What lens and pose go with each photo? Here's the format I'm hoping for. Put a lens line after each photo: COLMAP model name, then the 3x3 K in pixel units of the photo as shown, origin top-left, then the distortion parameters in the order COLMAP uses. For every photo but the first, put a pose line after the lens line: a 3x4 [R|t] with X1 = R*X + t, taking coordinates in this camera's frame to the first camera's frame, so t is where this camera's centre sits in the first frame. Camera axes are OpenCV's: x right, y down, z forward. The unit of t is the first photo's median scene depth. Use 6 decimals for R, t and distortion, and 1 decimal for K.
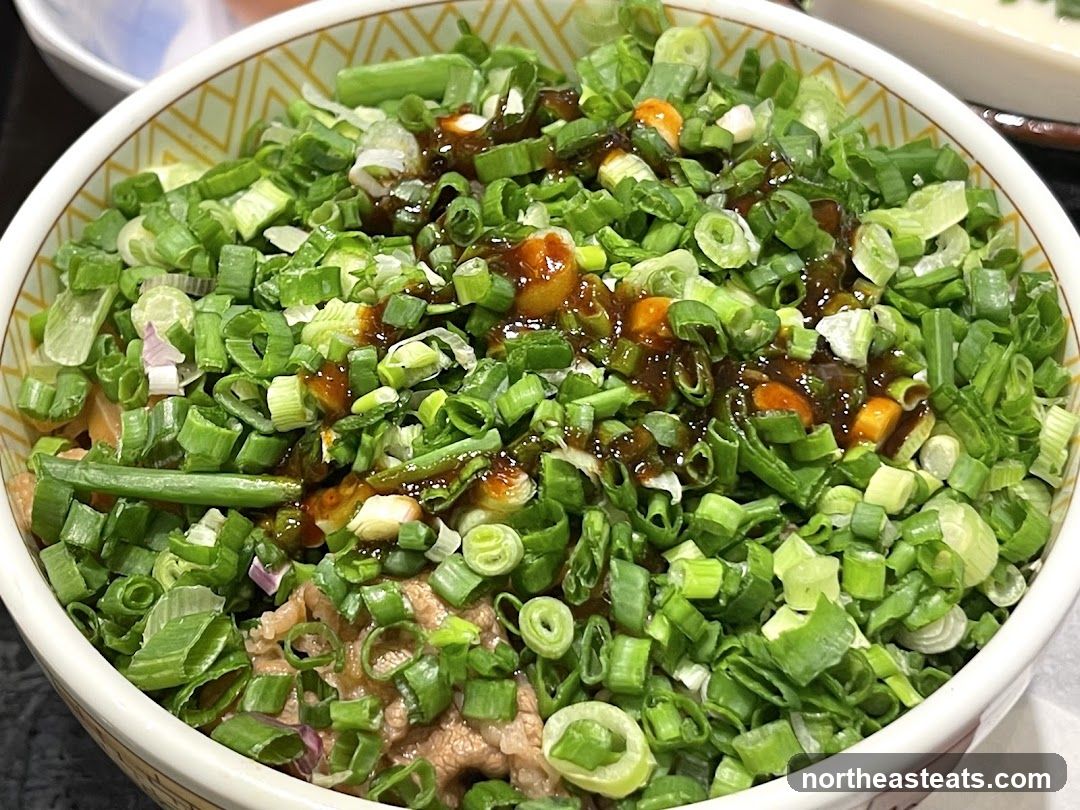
lens RADIAL K [[1991.3, 0, 540.0], [0, 1991.3, 405.0], [0, 0, 1]] dist [0.048657, 0.011667]
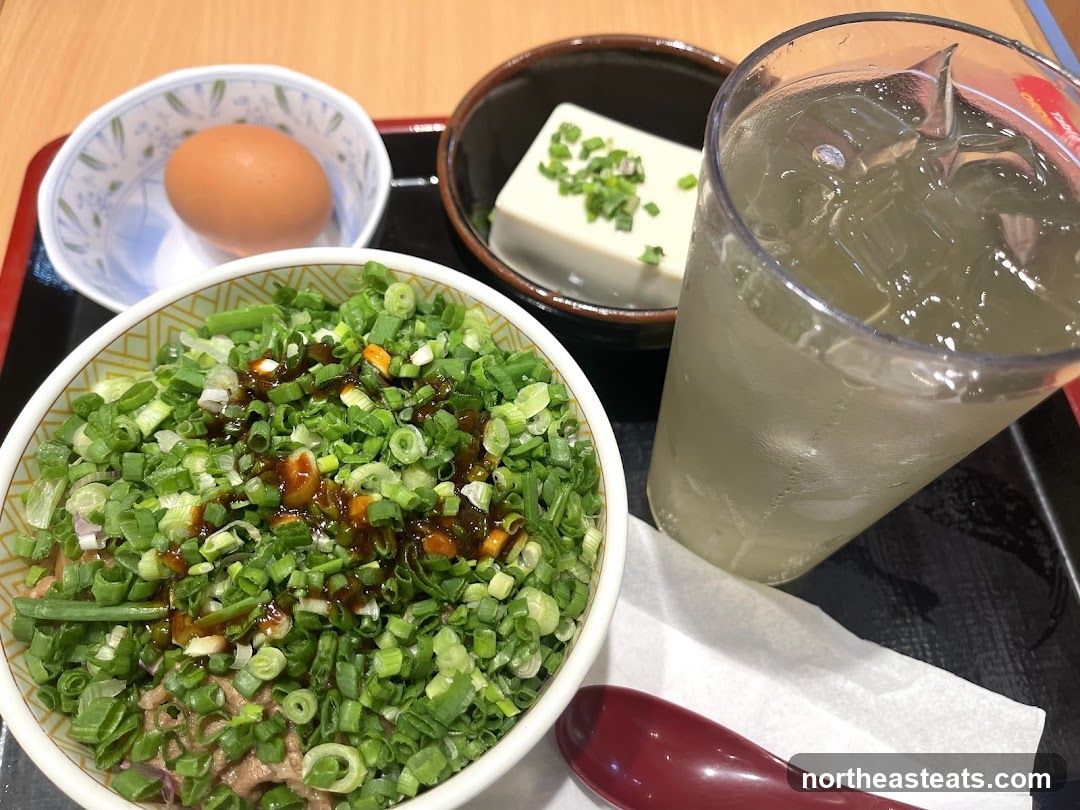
lens RADIAL K [[818.4, 0, 540.0], [0, 818.4, 405.0], [0, 0, 1]] dist [0.005100, -0.071703]
pose [[0.993691, -0.051326, 0.099717, 0.144595], [0.033253, 0.983988, 0.175105, -0.251598], [-0.107108, -0.170685, 0.979487, 0.287834]]
